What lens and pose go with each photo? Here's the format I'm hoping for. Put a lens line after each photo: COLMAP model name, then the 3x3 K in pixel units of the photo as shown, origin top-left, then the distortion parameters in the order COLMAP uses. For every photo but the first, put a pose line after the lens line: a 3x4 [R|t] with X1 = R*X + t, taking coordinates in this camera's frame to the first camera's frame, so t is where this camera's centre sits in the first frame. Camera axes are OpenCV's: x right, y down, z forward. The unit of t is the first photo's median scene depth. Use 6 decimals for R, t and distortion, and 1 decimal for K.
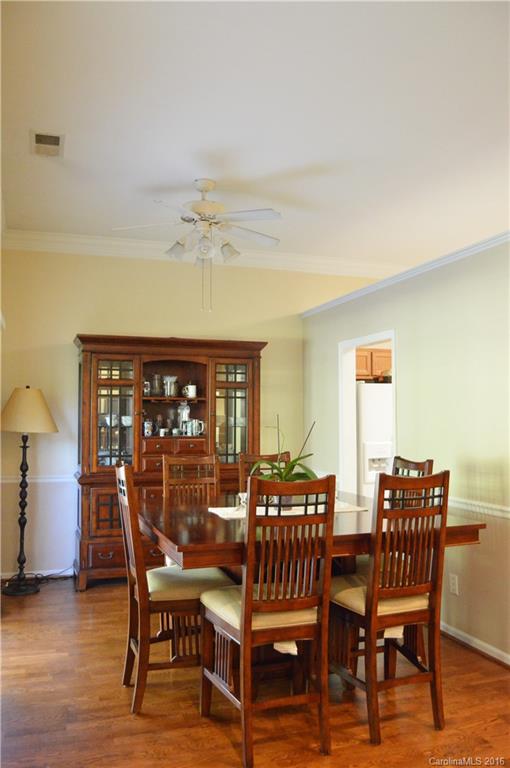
lens RADIAL K [[636.4, 0, 255.0], [0, 636.4, 384.0], [0, 0, 1]] dist [-0.039729, 0.001888]
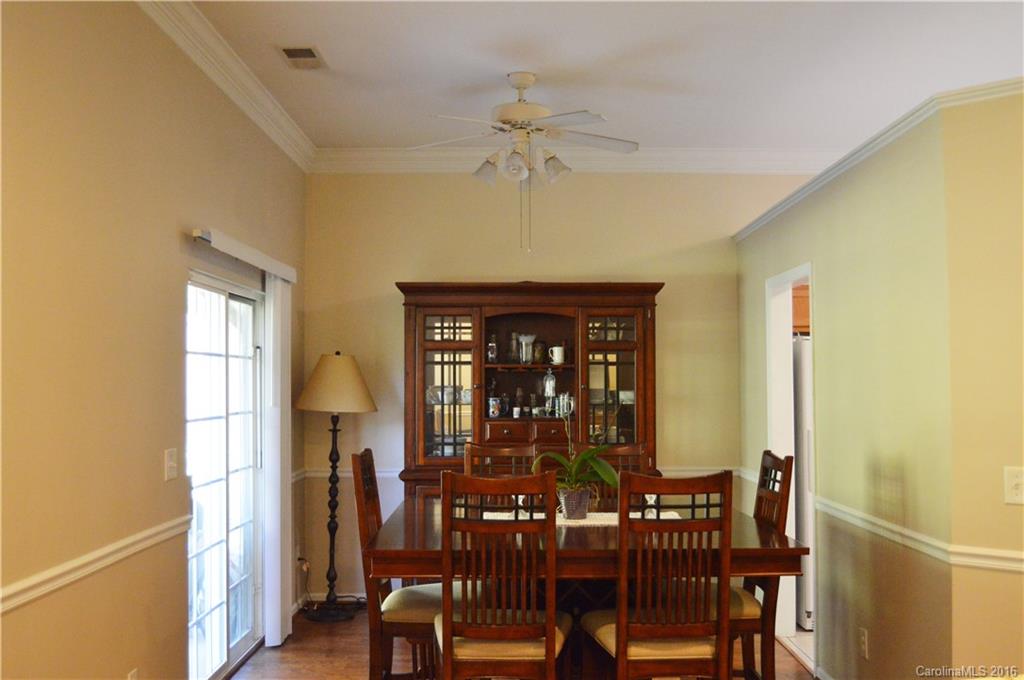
lens RADIAL K [[1009.9, 0, 512.7], [0, 1009.9, 332.2], [0, 0, 1]] dist [-0.001815, -0.002676]
pose [[0.947336, -0.019532, -0.319646, 0.232387], [0.020193, 0.999795, -0.001248, -0.014712], [0.319605, -0.005273, 0.947536, -0.100110]]
